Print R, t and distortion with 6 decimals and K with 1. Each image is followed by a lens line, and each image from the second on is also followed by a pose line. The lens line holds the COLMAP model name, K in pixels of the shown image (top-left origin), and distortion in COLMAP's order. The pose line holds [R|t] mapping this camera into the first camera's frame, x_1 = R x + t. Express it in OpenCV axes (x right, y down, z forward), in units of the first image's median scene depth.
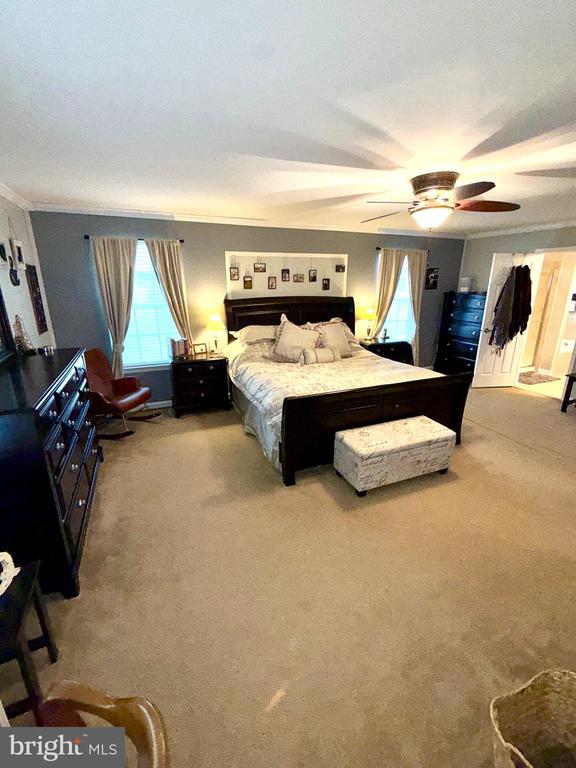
lens RADIAL K [[332.2, 0, 288.0], [0, 332.2, 384.0], [0, 0, 1]] dist [-0.001861, -0.000002]
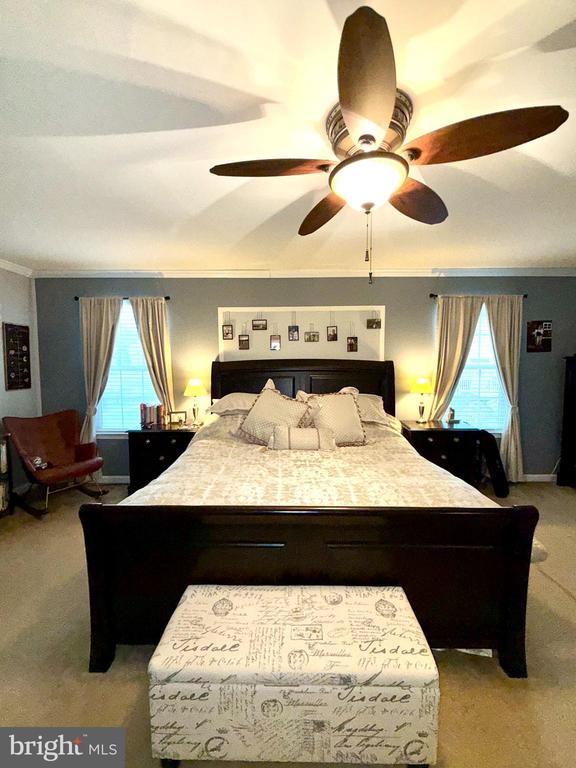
lens RADIAL K [[332.2, 0, 288.0], [0, 332.2, 384.0], [0, 0, 1]] dist [-0.001861, -0.000002]
pose [[0.917393, 0.025606, -0.397157, 0.312351], [-0.115130, 0.972335, -0.203249, -0.049090], [0.380965, 0.232184, 0.894961, 0.327699]]
